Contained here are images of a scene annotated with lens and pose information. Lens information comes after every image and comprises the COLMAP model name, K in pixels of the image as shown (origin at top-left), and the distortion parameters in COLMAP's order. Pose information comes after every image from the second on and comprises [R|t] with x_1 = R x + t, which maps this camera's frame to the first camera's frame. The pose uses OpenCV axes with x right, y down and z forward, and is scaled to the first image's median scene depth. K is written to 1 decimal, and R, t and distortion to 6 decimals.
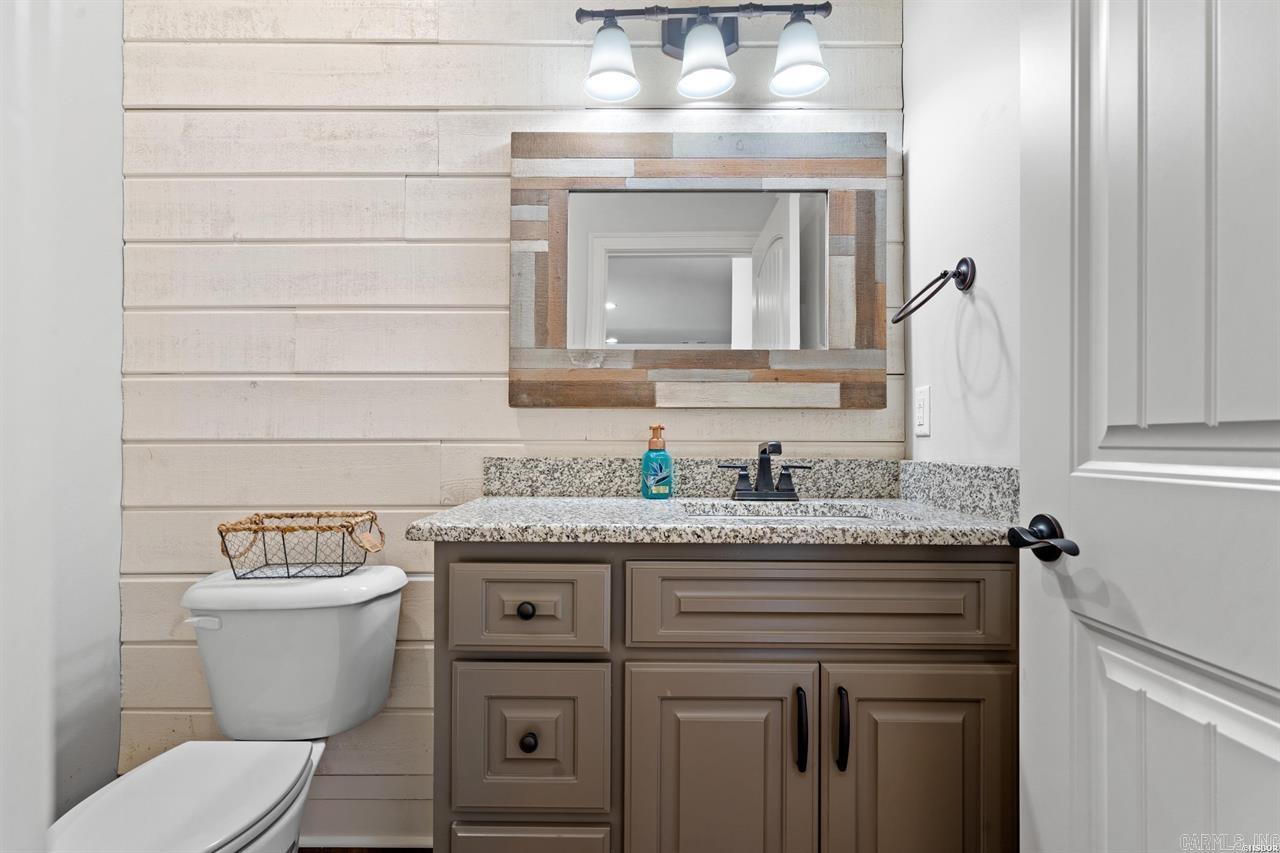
lens RADIAL K [[644.7, 0, 636.7], [0, 644.7, 432.6], [0, 0, 1]] dist [0.030990, 0.000145]
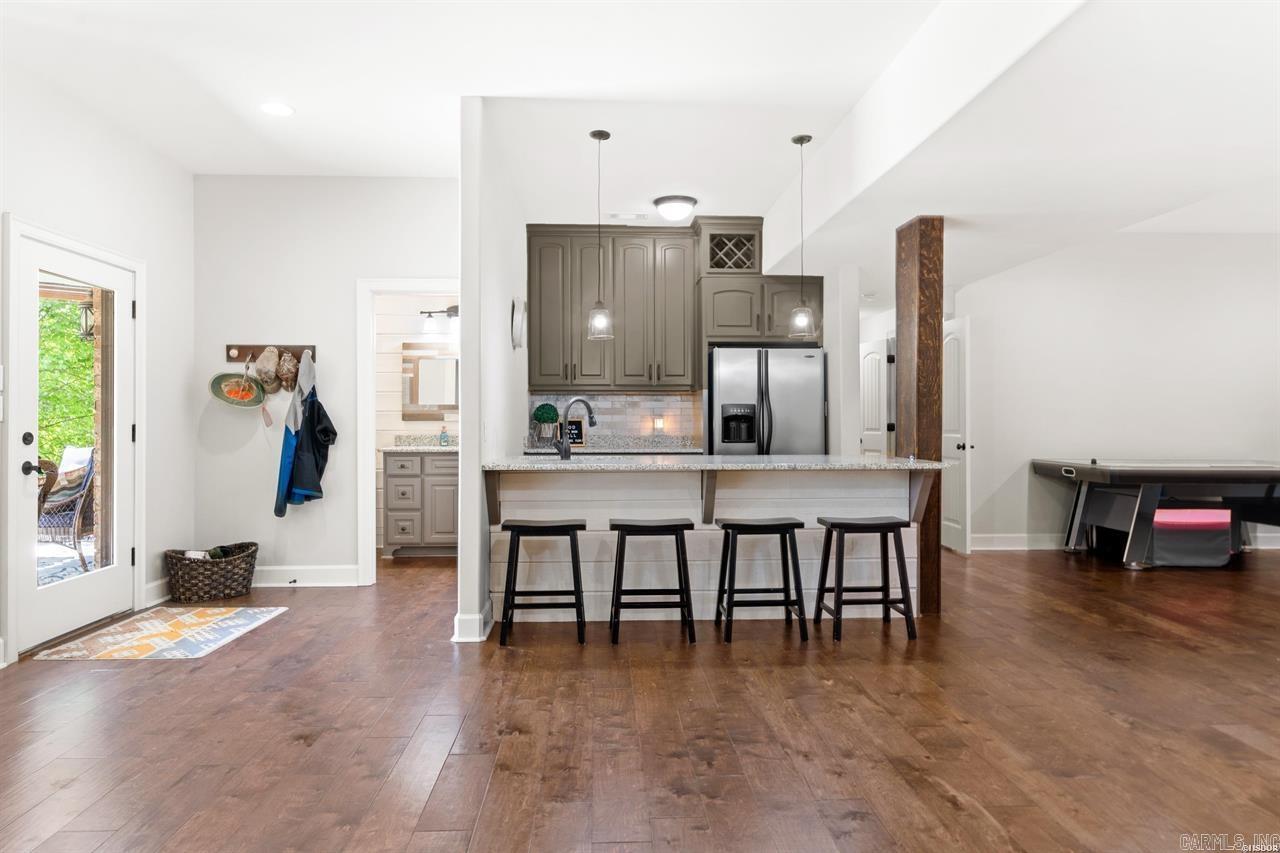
lens RADIAL K [[804.5, 0, 640.0], [0, 804.5, 426.5], [0, 0, 1]] dist [-0.000331, 0.000149]
pose [[0.998891, 0.002510, 0.047010, 0.982146], [-0.003768, 0.999636, 0.026701, -0.142110], [-0.046925, -0.026849, 0.998537, -3.784972]]
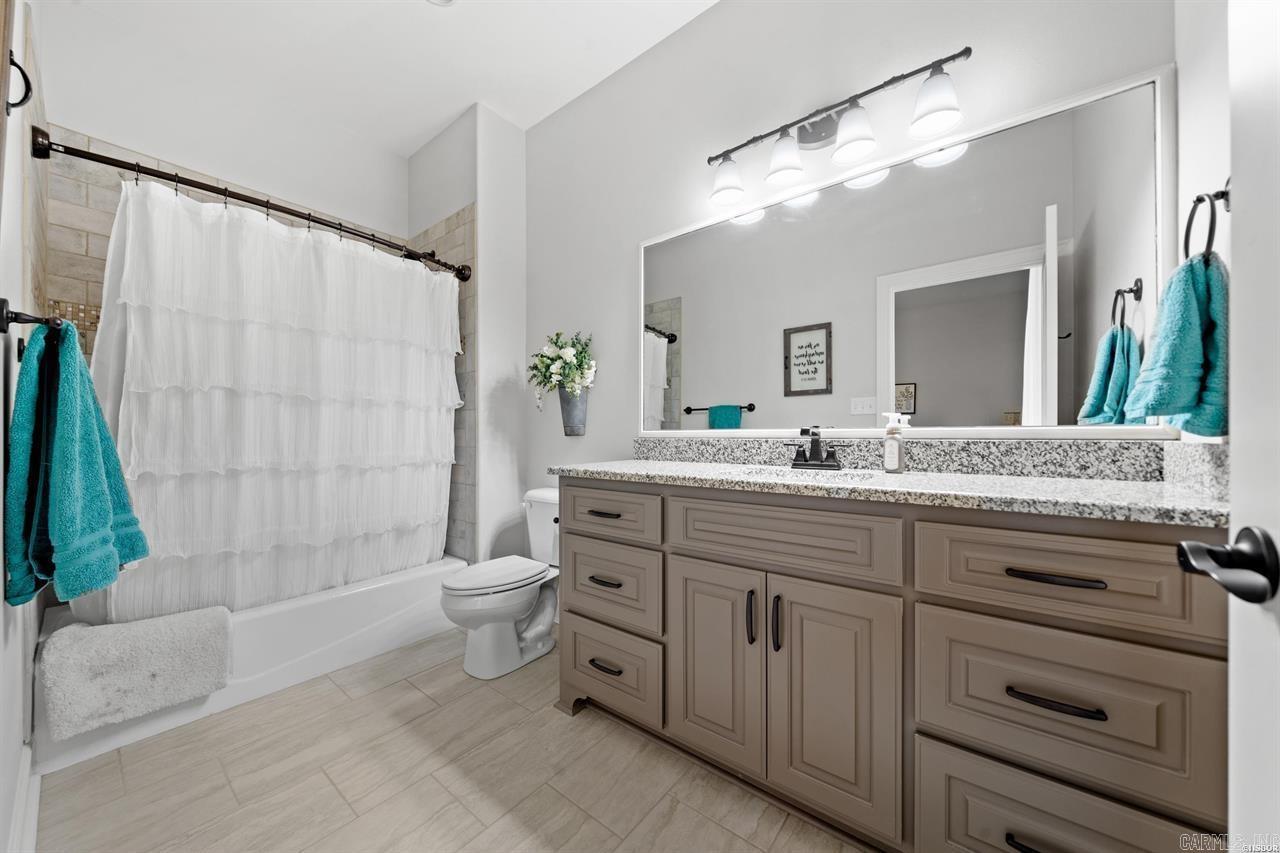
lens RADIAL K [[453.3, 0, 640.0], [0, 453.3, 426.5], [0, 0, 1]] dist [-0.000990, -0.000098]
pose [[0.793818, 0.003005, -0.608148, 0.490998], [0.009870, 0.999792, 0.017824, -0.008342], [0.608076, -0.020152, 0.793623, -0.000880]]
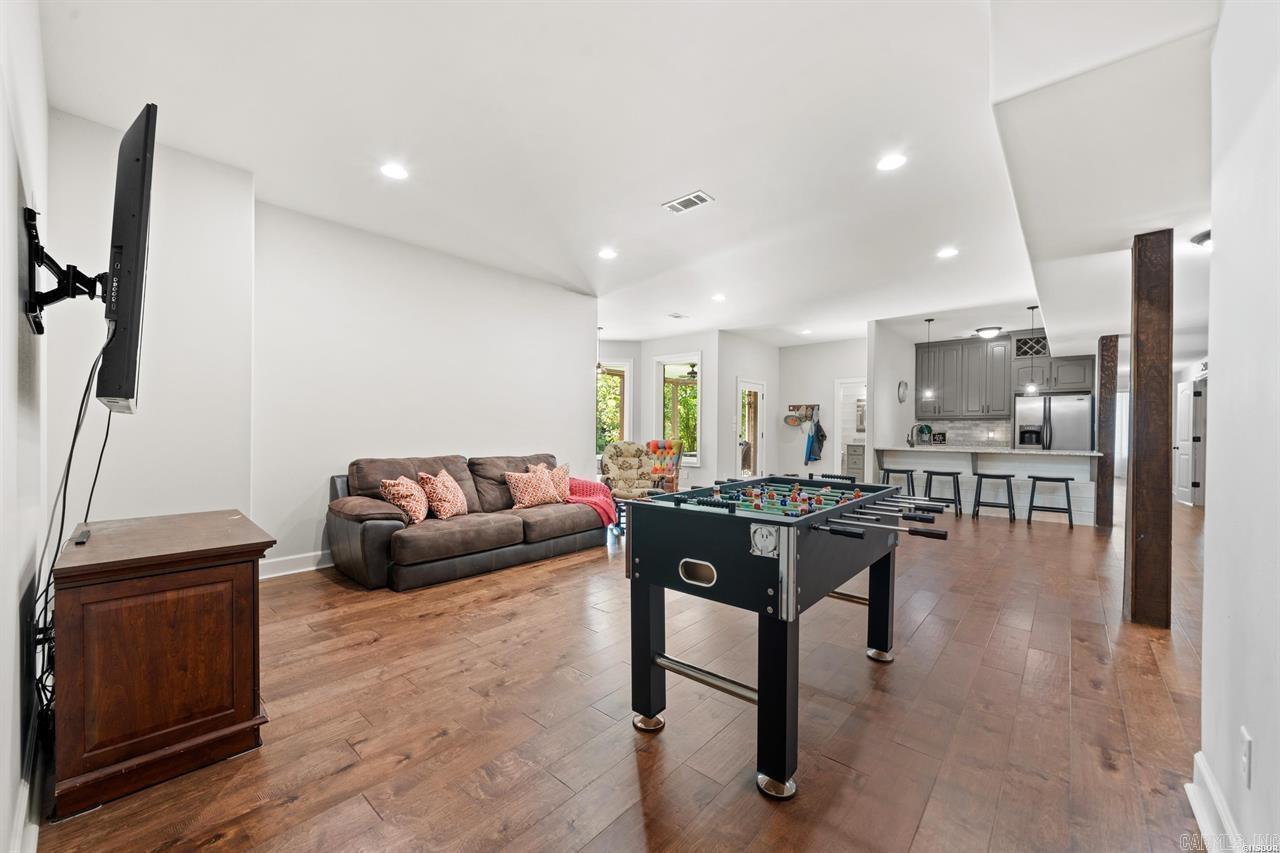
lens RADIAL K [[487.5, 0, 640.0], [0, 487.5, 426.5], [0, 0, 1]] dist [0.000844, 0.000039]
pose [[0.764087, 0.003270, -0.645105, 1.907316], [0.002495, 0.999965, 0.008024, -0.186382], [0.645108, -0.007741, 0.764052, -6.178102]]
